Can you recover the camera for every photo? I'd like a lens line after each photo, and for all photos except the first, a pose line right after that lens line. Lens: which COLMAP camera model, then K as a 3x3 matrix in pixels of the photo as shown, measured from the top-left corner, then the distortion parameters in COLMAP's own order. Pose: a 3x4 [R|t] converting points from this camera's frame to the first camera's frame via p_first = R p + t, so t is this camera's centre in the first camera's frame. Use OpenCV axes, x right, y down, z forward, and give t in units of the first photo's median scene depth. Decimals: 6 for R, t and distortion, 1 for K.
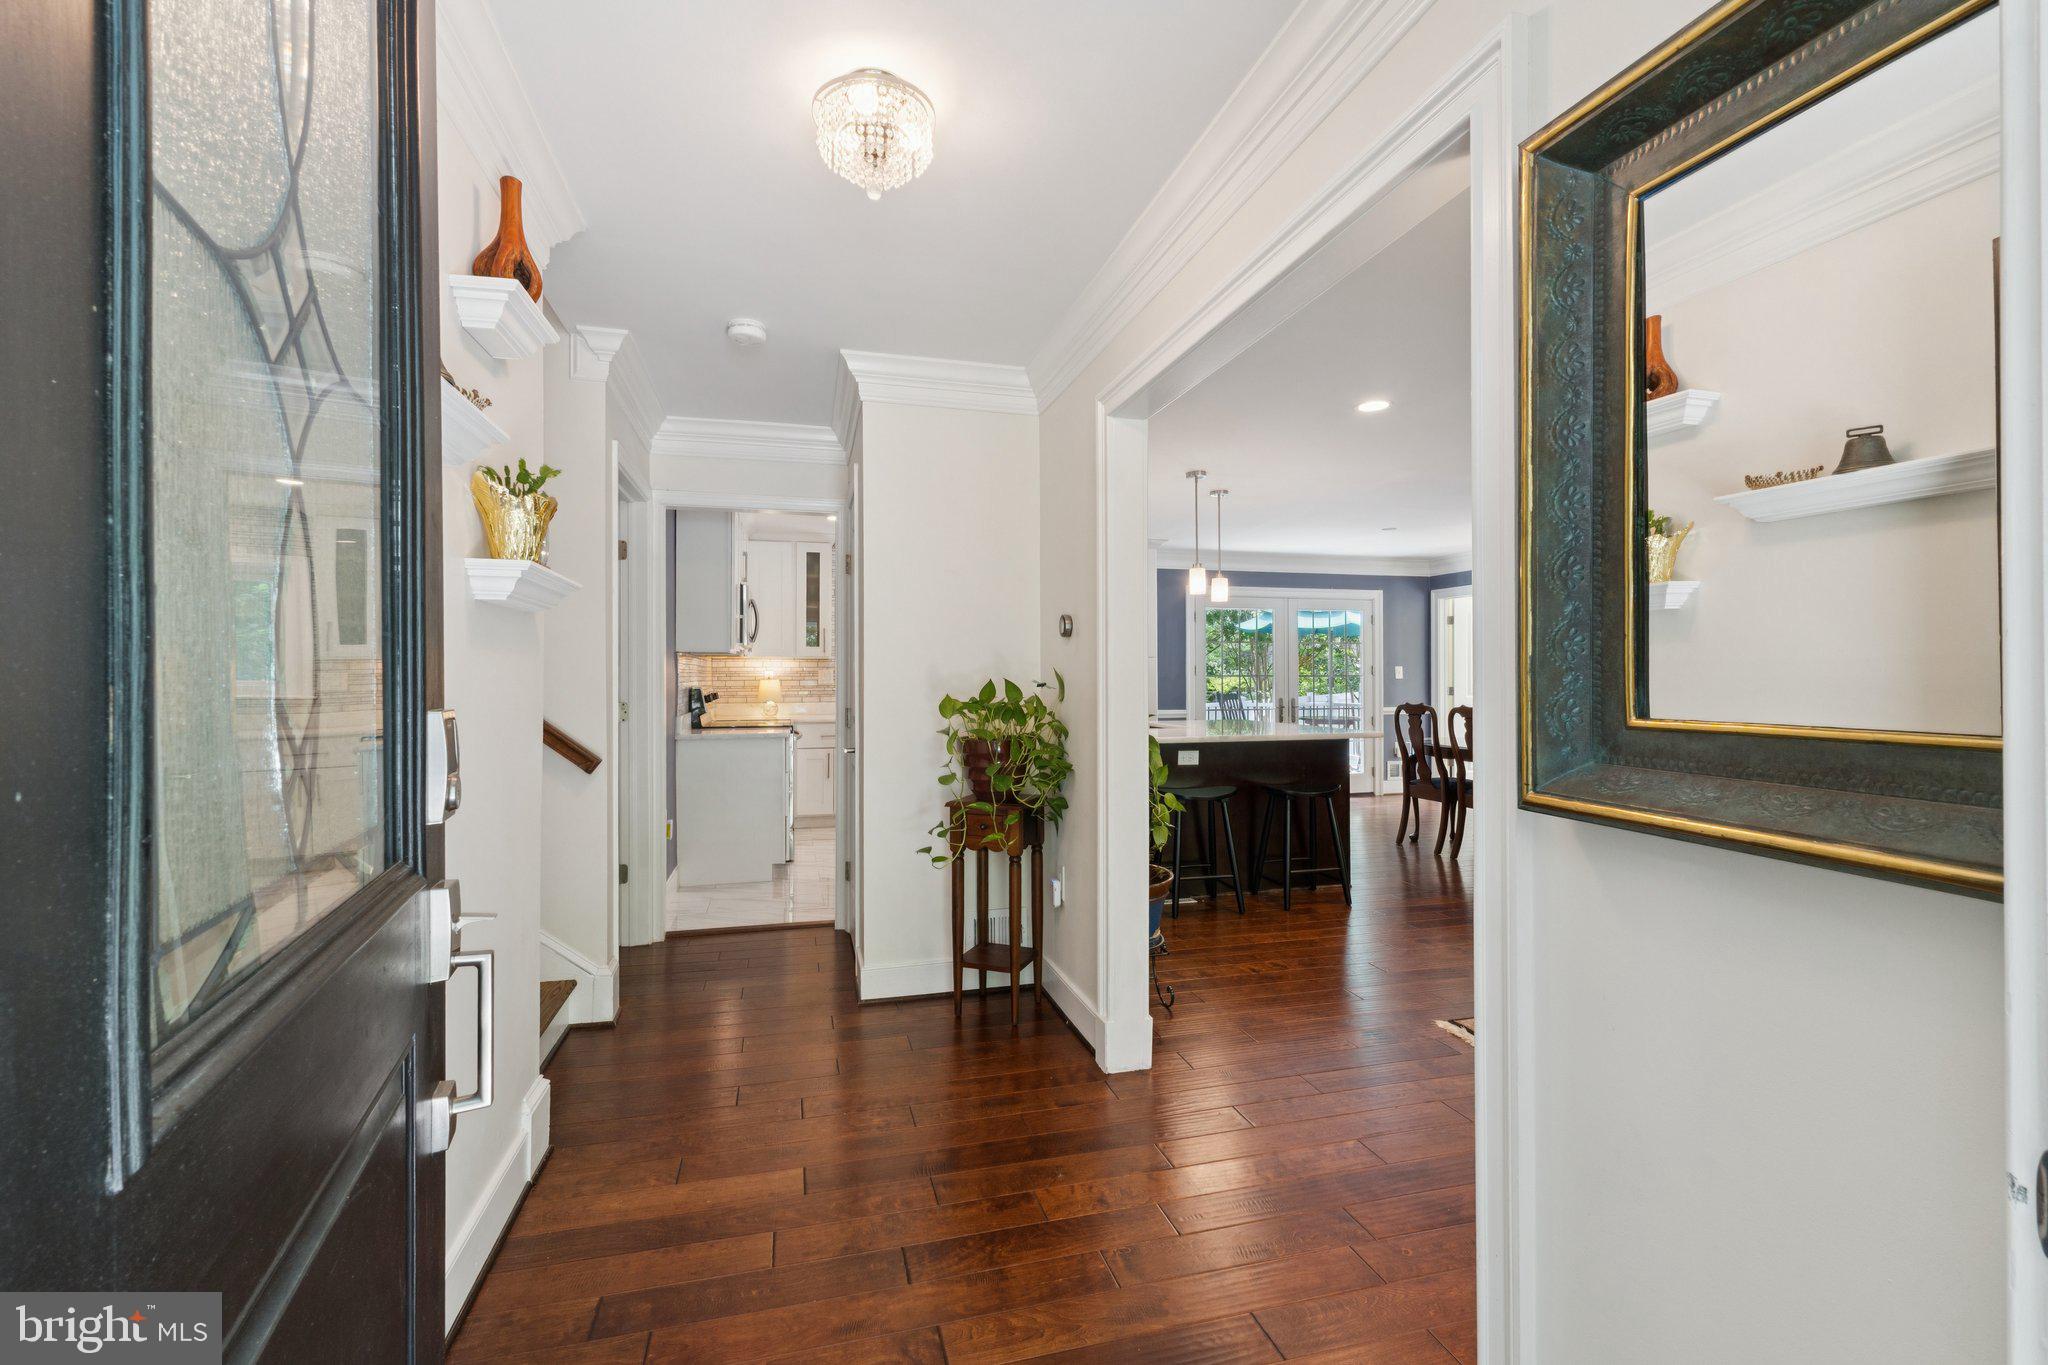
lens RADIAL K [[887.8, 0, 1030.4], [0, 887.8, 676.1], [0, 0, 1]] dist [0.008027, 0.000035]
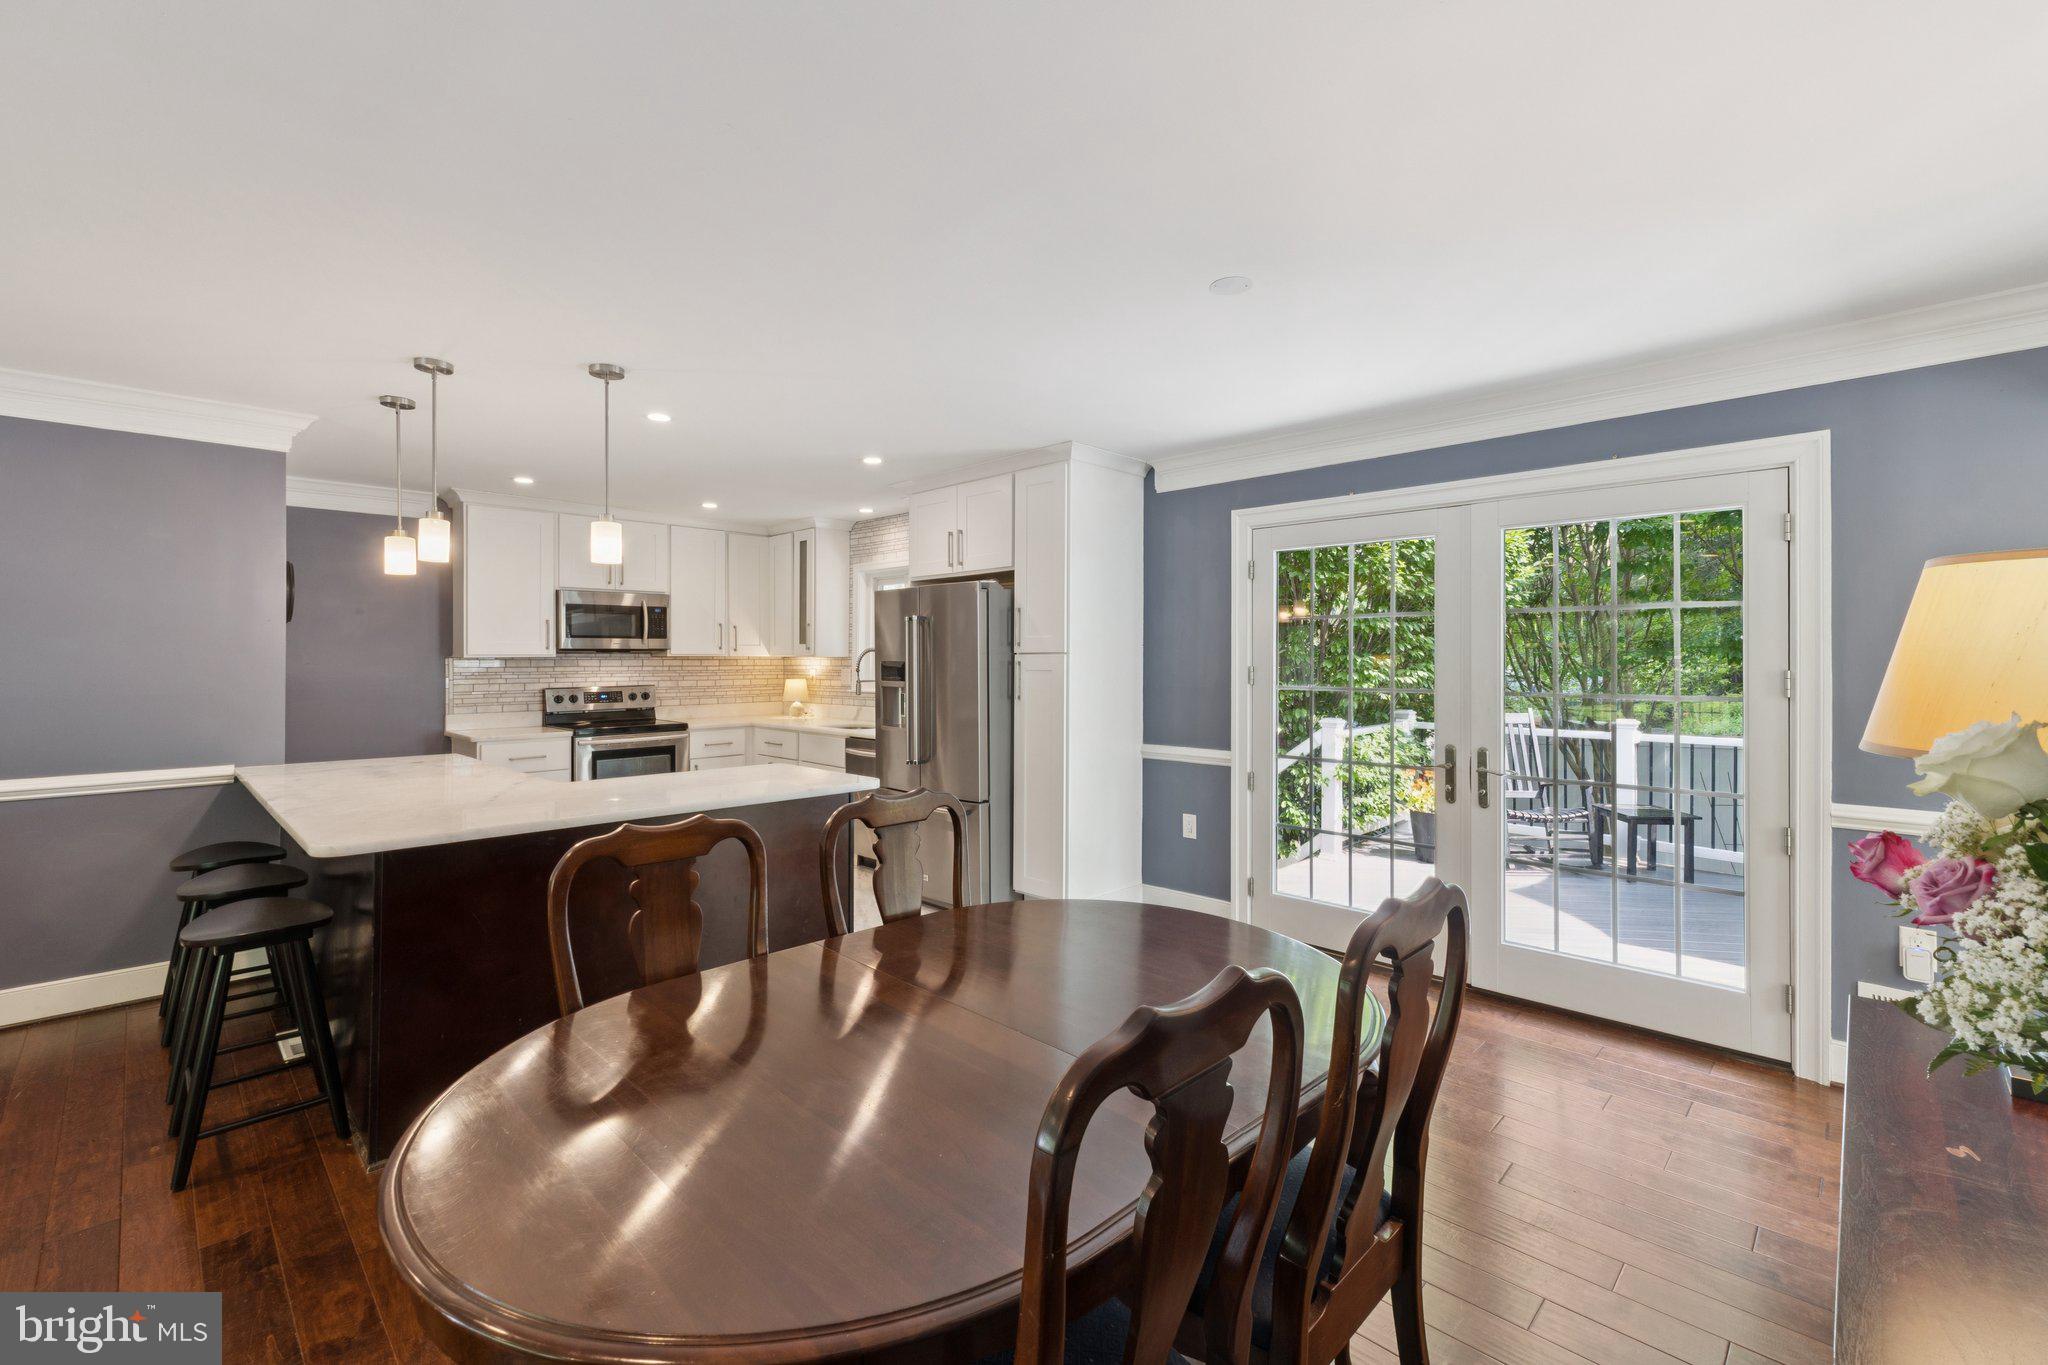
lens RADIAL K [[874.1, 0, 1026.9], [0, 874.1, 654.3], [0, 0, 1]] dist [0.007724, 0.000093]
pose [[0.502719, -0.001964, -0.864448, 0.552285], [-0.000545, 0.999997, -0.002588, -0.017410], [0.864450, 0.001772, 0.502716, 0.635141]]
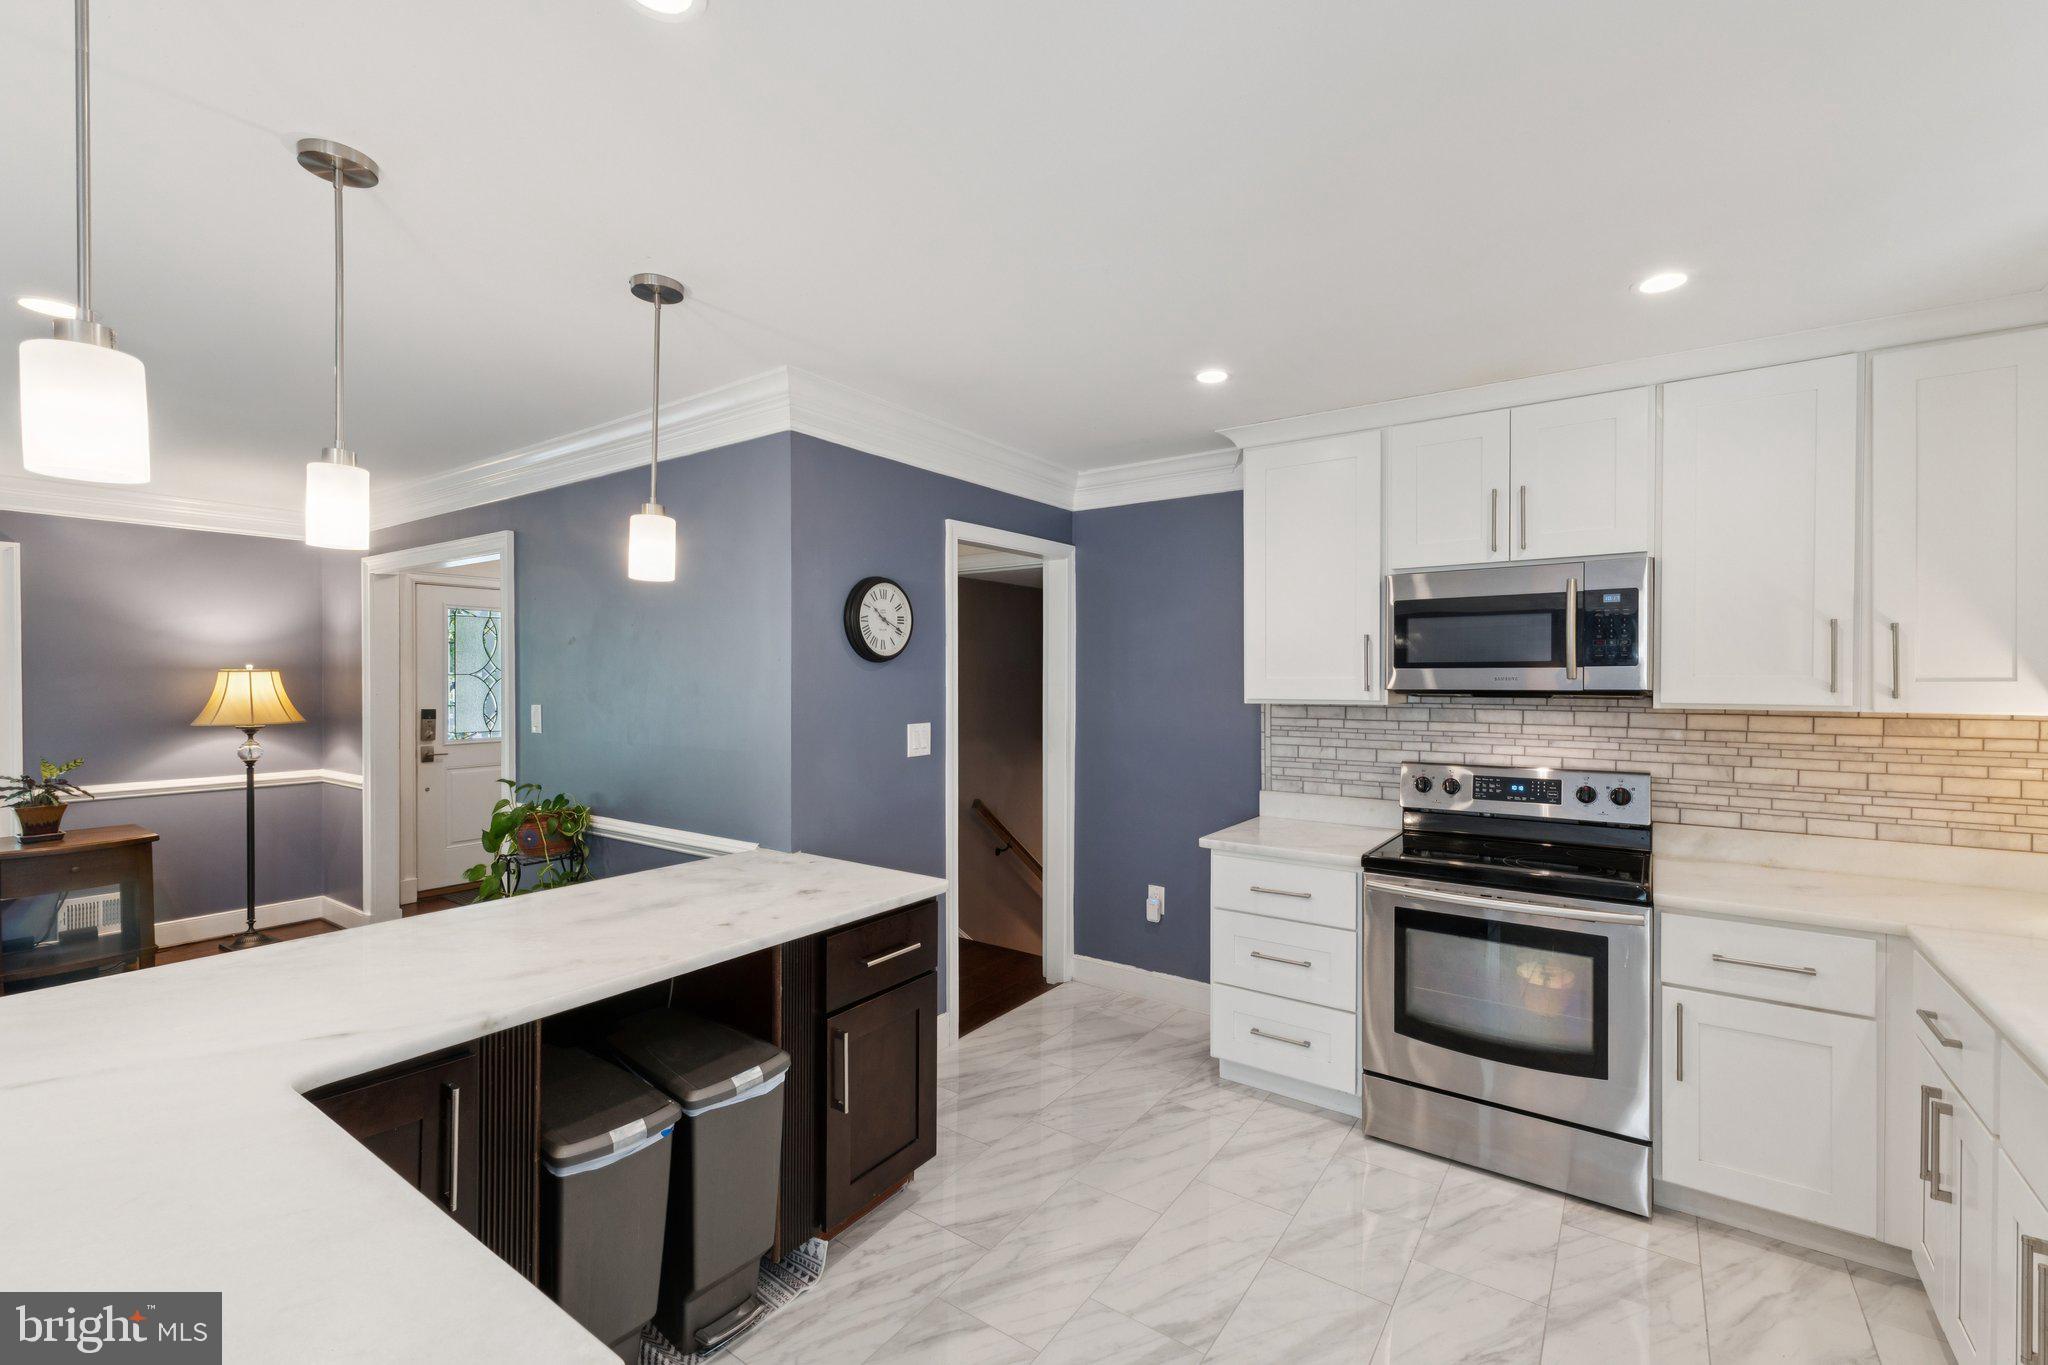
lens RADIAL K [[871.5, 0, 1026.8], [0, 871.5, 679.4], [0, 0, 1]] dist [0.009391, -0.000168]
pose [[-0.773831, 0.004817, -0.633374, 0.117567], [0.001217, 0.999981, 0.006118, -0.029627], [0.633391, 0.003963, -0.773822, 0.842523]]
